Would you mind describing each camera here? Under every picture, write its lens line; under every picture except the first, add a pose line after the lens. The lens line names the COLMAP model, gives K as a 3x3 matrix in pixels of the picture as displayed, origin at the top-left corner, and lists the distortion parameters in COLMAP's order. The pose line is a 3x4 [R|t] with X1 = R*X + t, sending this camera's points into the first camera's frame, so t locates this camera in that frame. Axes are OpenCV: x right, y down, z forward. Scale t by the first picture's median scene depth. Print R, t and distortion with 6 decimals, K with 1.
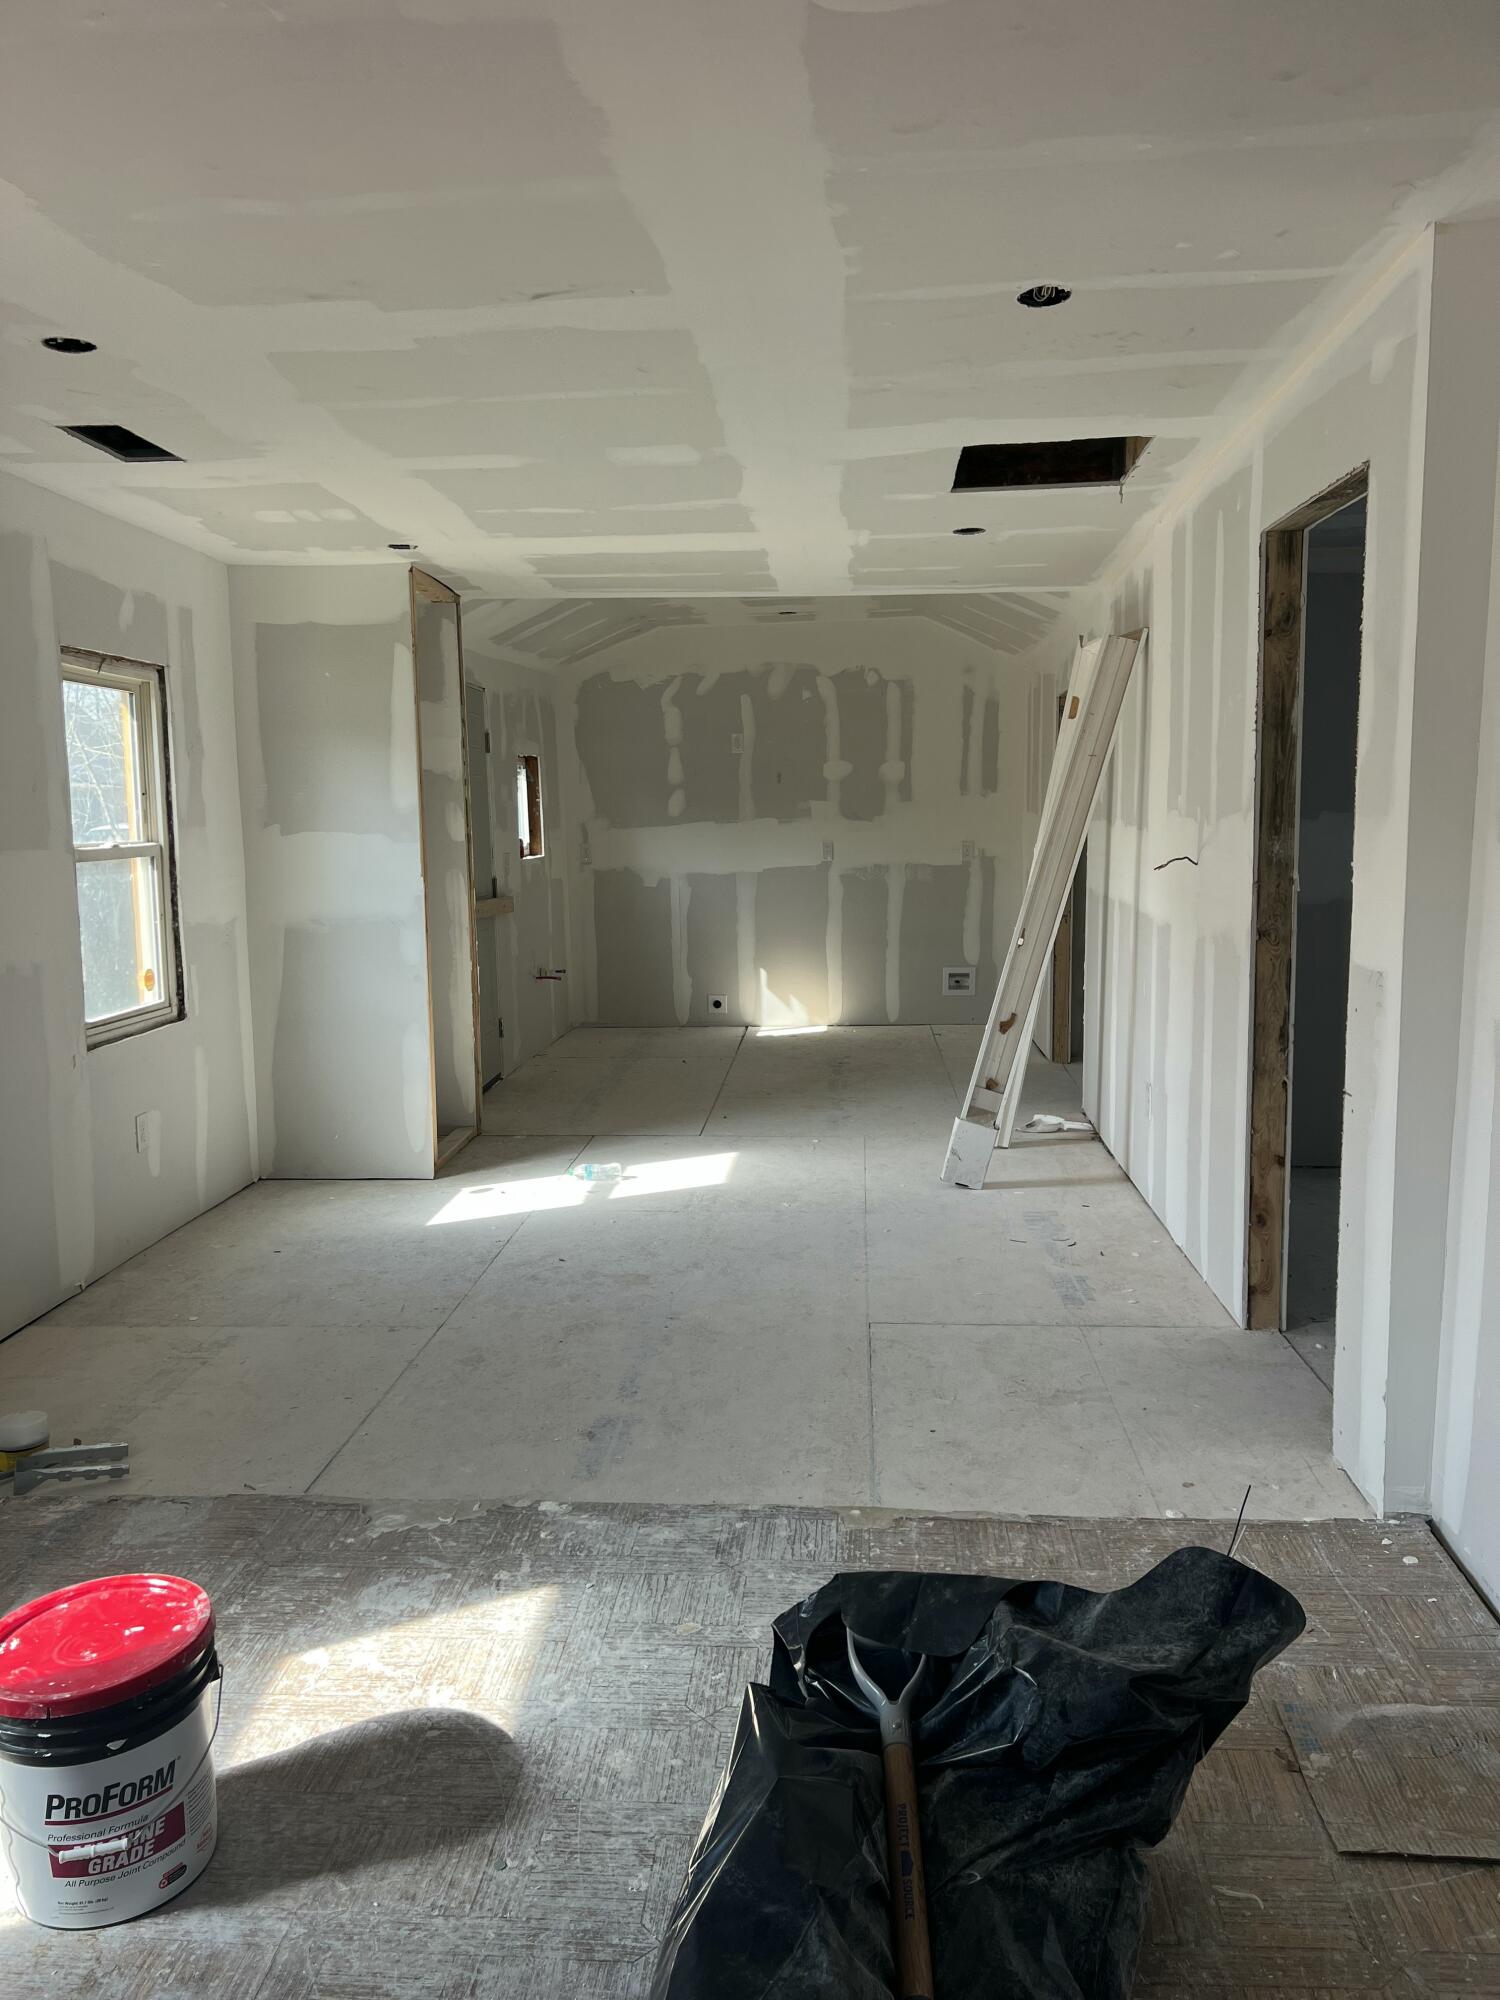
lens RADIAL K [[1498.0, 0, 752.8], [0, 1498.0, 1001.0], [0, 0, 1]] dist [0.057445, -0.061789]
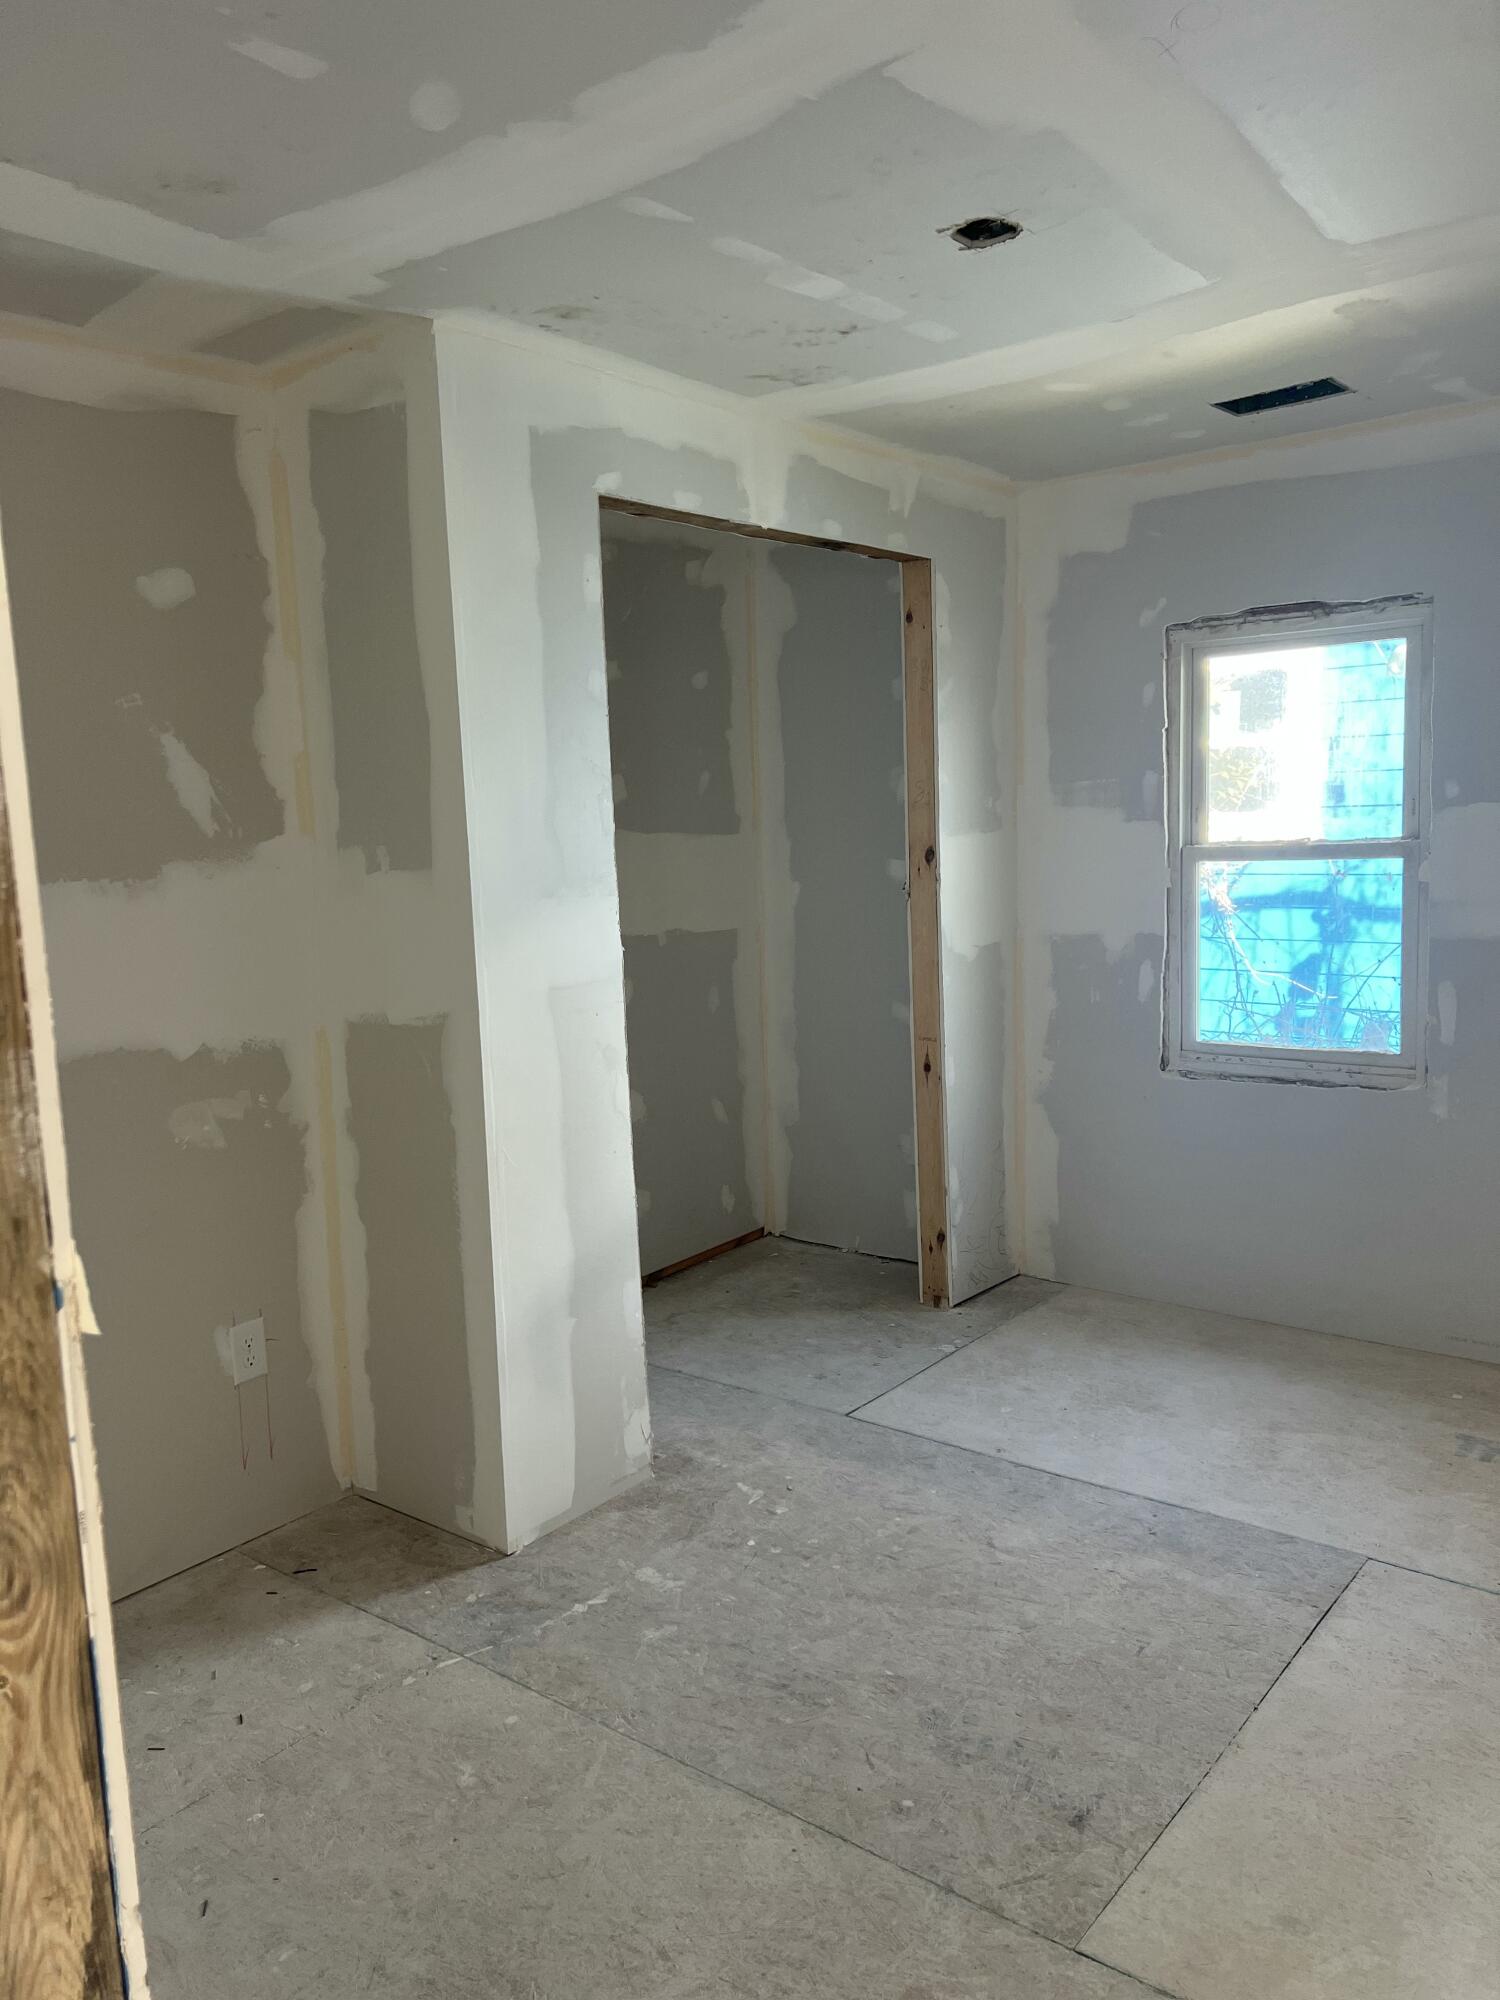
lens RADIAL K [[1478.5, 0, 764.1], [0, 1478.5, 993.1], [0, 0, 1]] dist [0.042761, -0.047197]
pose [[0.570532, -0.110565, 0.813799, 0.544706], [0.134078, 0.990142, 0.040526, -0.249080], [-0.810257, 0.085991, 0.579732, 1.729402]]
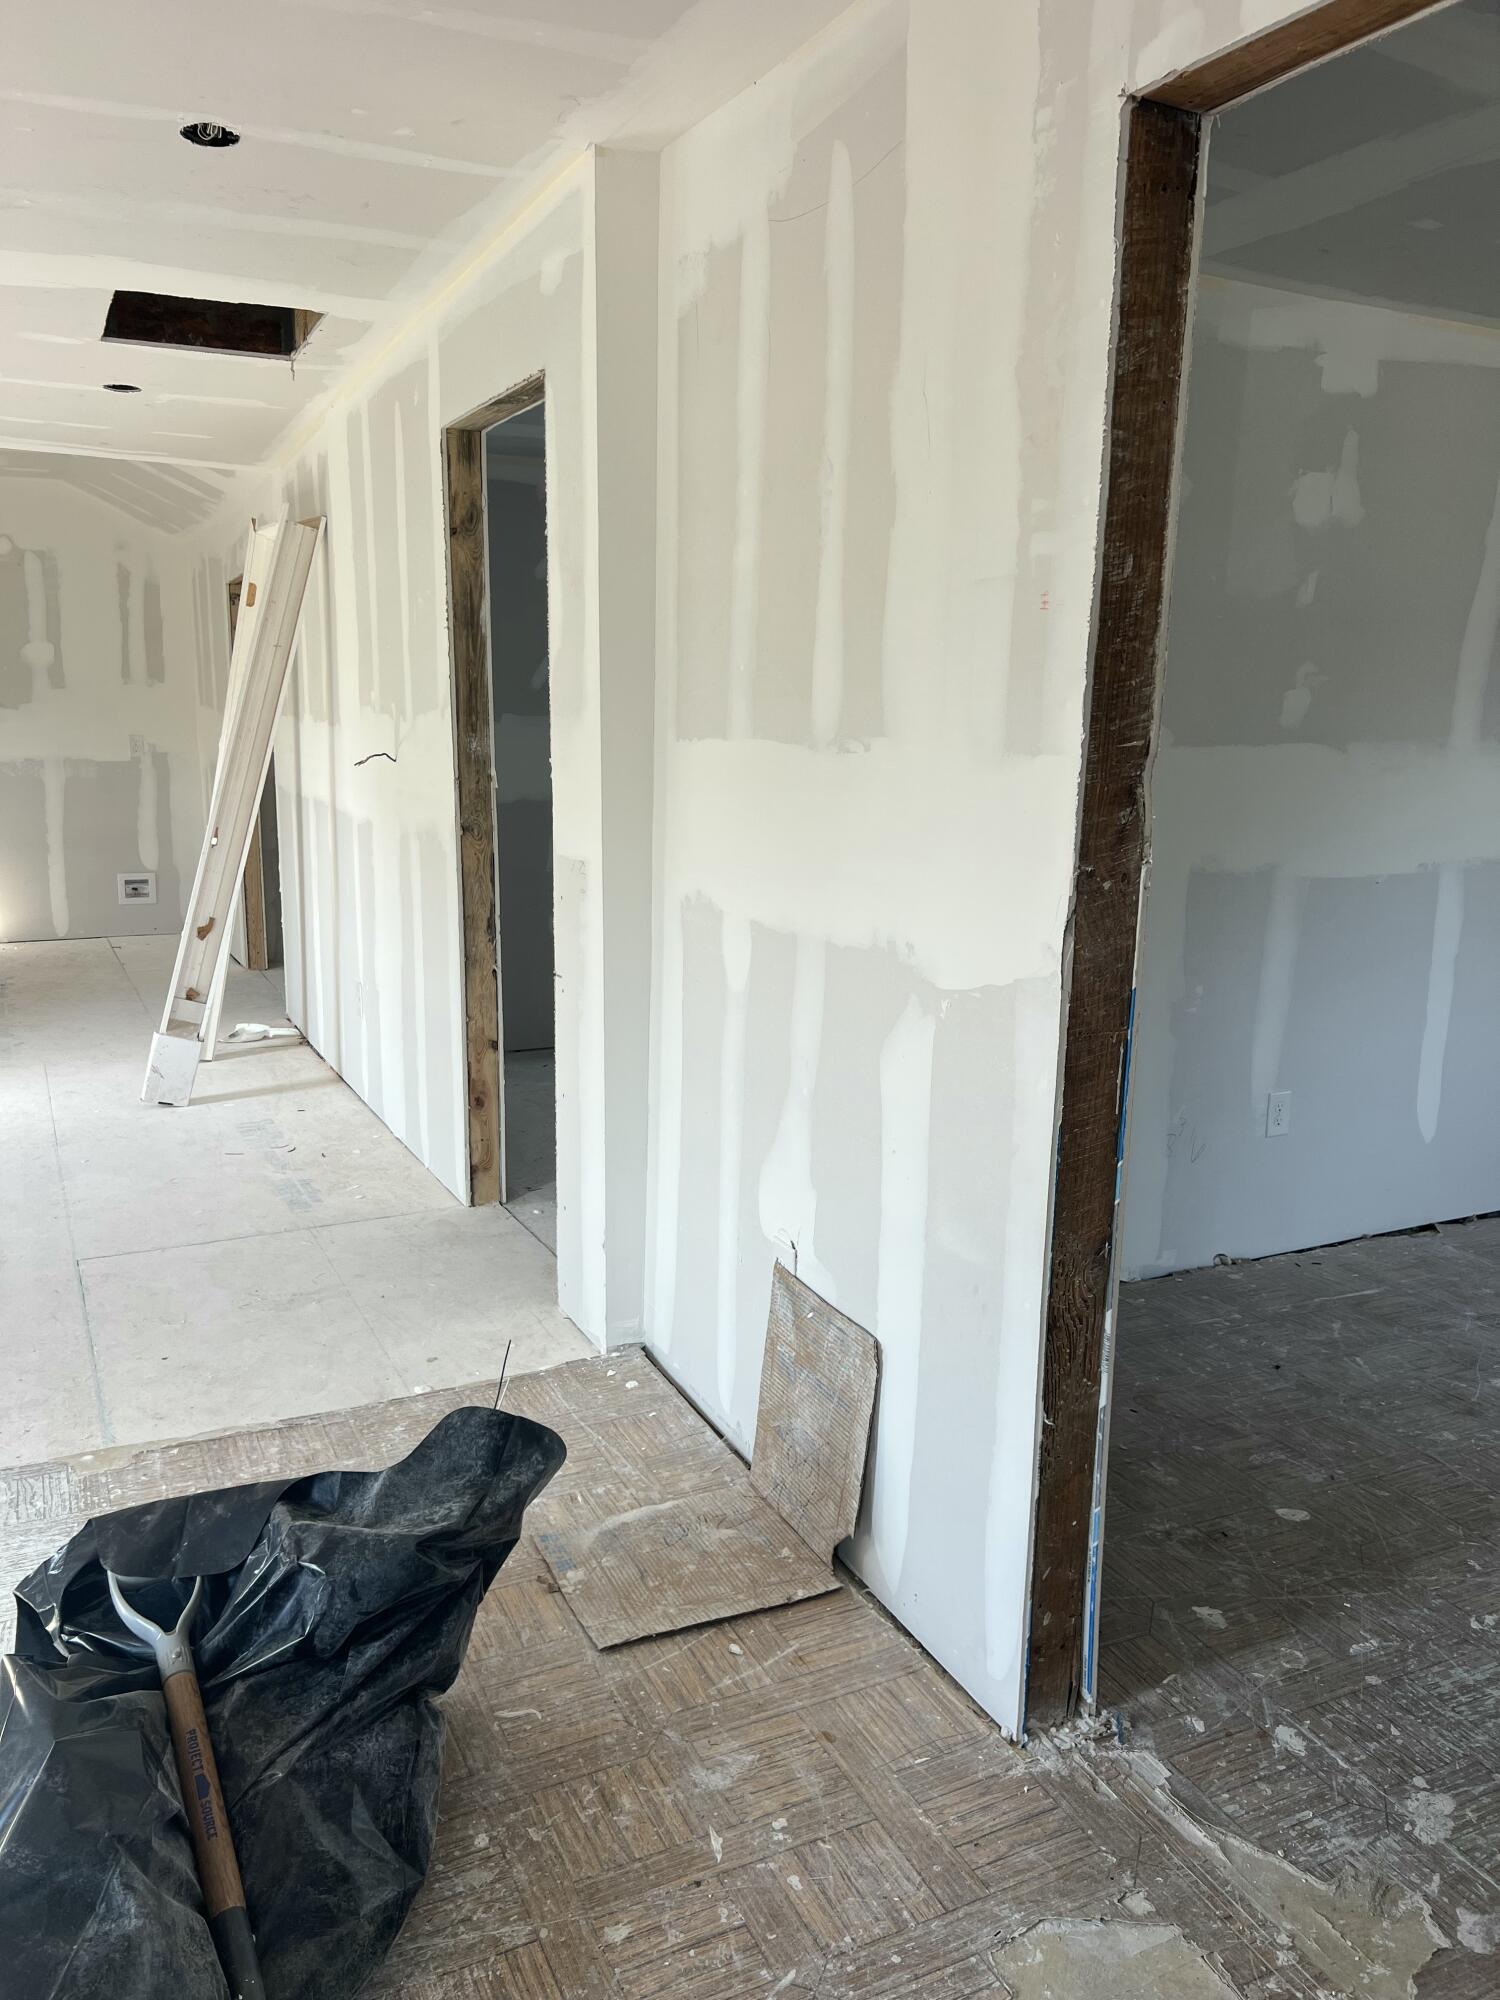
lens RADIAL K [[1498.0, 0, 752.8], [0, 1498.0, 1001.0], [0, 0, 1]] dist [0.057445, -0.061789]
pose [[0.865470, -0.069940, 0.496055, -0.024729], [0.037456, 0.996469, 0.075144, 0.006969], [-0.499559, -0.046455, 0.865033, 0.007580]]
